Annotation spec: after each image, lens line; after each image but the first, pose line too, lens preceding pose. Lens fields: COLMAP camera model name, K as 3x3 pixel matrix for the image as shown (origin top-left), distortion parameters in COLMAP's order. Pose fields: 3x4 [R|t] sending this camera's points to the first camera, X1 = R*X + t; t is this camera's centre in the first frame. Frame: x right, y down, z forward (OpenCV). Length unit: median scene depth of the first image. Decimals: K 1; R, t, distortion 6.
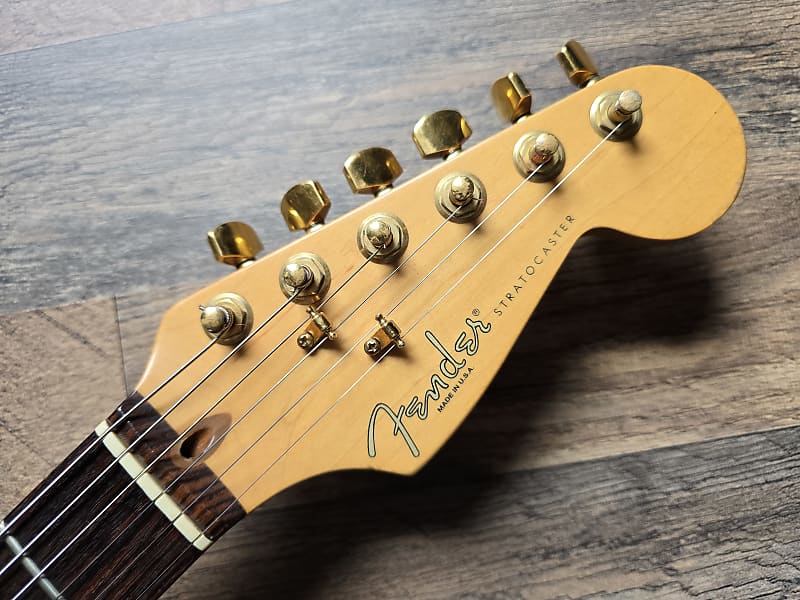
lens RADIAL K [[576.8, 0, 400.3], [0, 576.8, 285.3], [0, 0, 1]] dist [-0.037747, -0.001731]
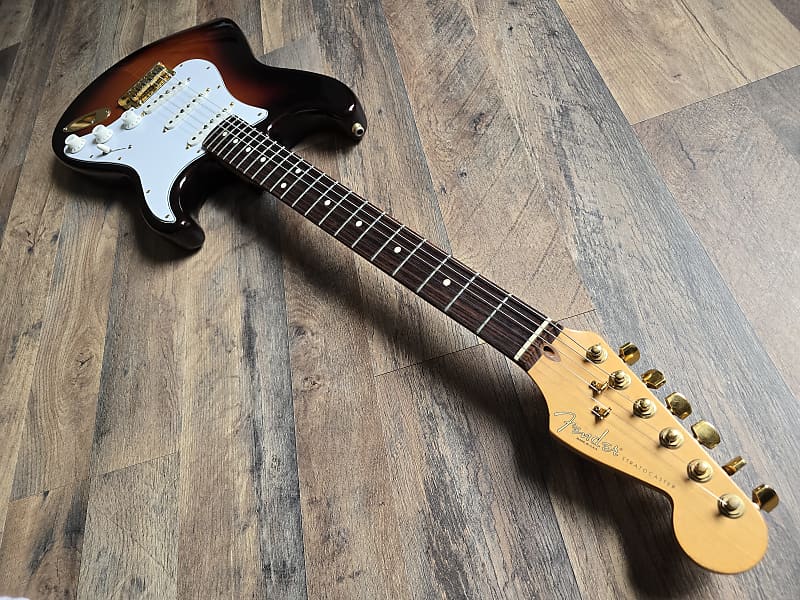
lens RADIAL K [[550.3, 0, 397.4], [0, 550.3, 289.7], [0, 0, 1]] dist [0.025194, -0.022859]
pose [[0.035516, 0.881912, -0.470075, 0.515686], [-0.921492, 0.210940, 0.326124, 0.012027], [0.386770, 0.421588, 0.820167, -1.350077]]
